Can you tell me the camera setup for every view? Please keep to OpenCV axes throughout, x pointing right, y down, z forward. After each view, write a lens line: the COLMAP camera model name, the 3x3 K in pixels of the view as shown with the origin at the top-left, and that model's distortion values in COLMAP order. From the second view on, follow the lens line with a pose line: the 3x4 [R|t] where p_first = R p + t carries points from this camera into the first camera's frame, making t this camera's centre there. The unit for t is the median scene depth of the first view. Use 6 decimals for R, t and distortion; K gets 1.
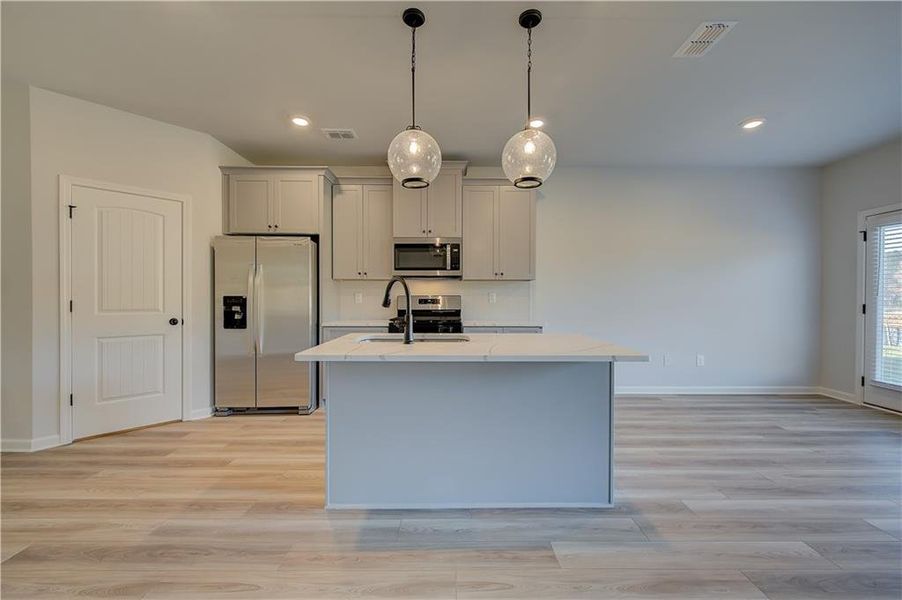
lens RADIAL K [[358.4, 0, 453.8], [0, 358.4, 300.4], [0, 0, 1]] dist [0.002406, -0.000559]
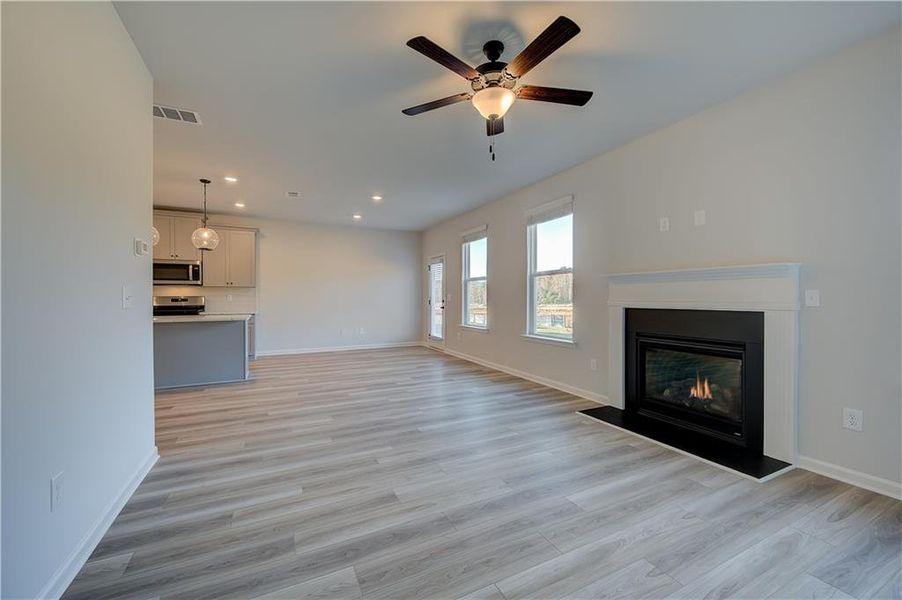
lens RADIAL K [[363.9, 0, 454.1], [0, 363.9, 298.1], [0, 0, 1]] dist [0.002074, 0.000100]
pose [[0.897418, -0.003597, 0.441166, 0.370413], [0.006363, 0.999968, -0.004790, 0.011475], [-0.441135, 0.007106, 0.897413, -1.131964]]
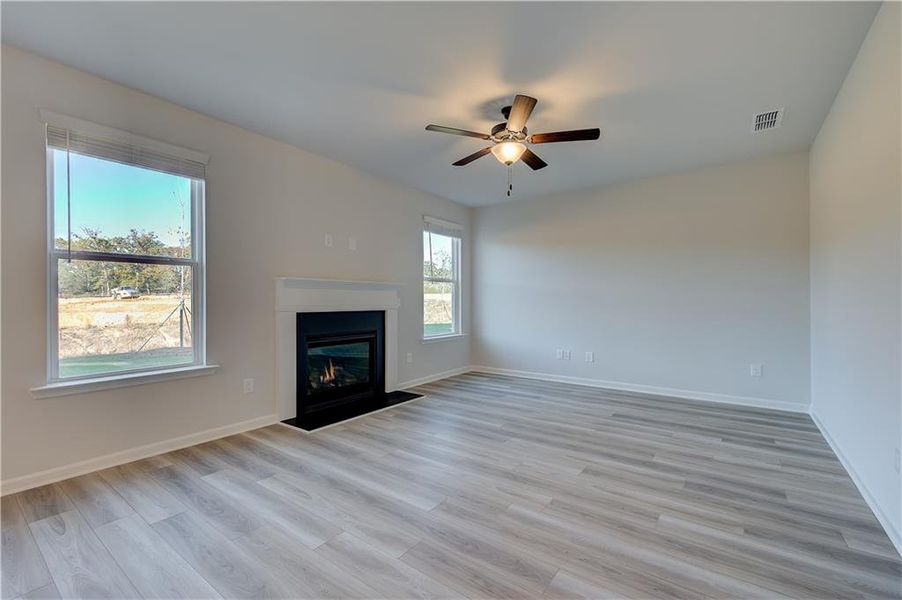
lens RADIAL K [[377.9, 0, 451.0], [0, 377.9, 300.0], [0, 0, 1]] dist [0.001229, 0.000016]
pose [[-0.799773, 0.004133, 0.600289, 0.319601], [0.005878, 0.999982, 0.000947, 0.016802], [-0.600274, 0.004285, -0.799783, 0.215618]]
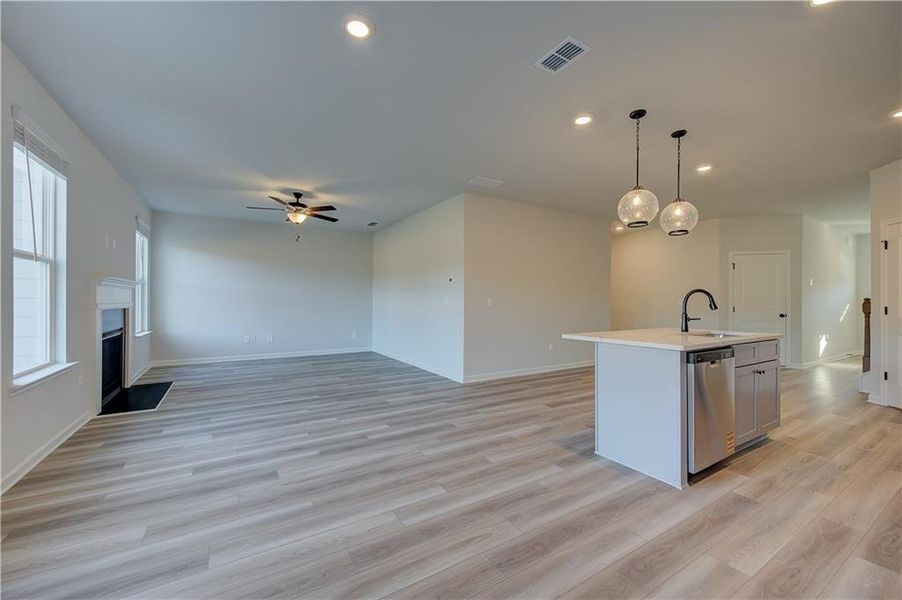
lens RADIAL K [[358.4, 0, 453.8], [0, 358.4, 300.4], [0, 0, 1]] dist [0.002406, -0.000559]
pose [[-0.853992, -0.007814, -0.520227, 0.960485], [-0.010763, 0.999939, 0.002649, -0.007009], [0.520174, 0.007861, -0.854024, 1.110143]]
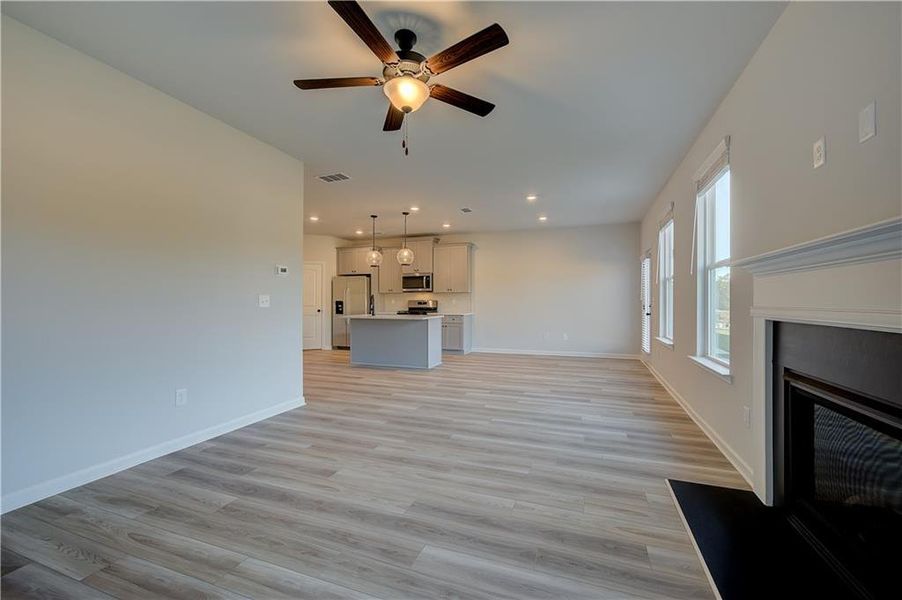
lens RADIAL K [[370.1, 0, 451.0], [0, 370.1, 300.0], [0, 0, 1]] dist [-0.007905, -0.000012]
pose [[0.934793, -0.002944, -0.355181, 1.034230], [-0.001359, 0.999929, -0.011864, 0.011777], [0.355191, 0.011573, 0.934722, -1.128997]]
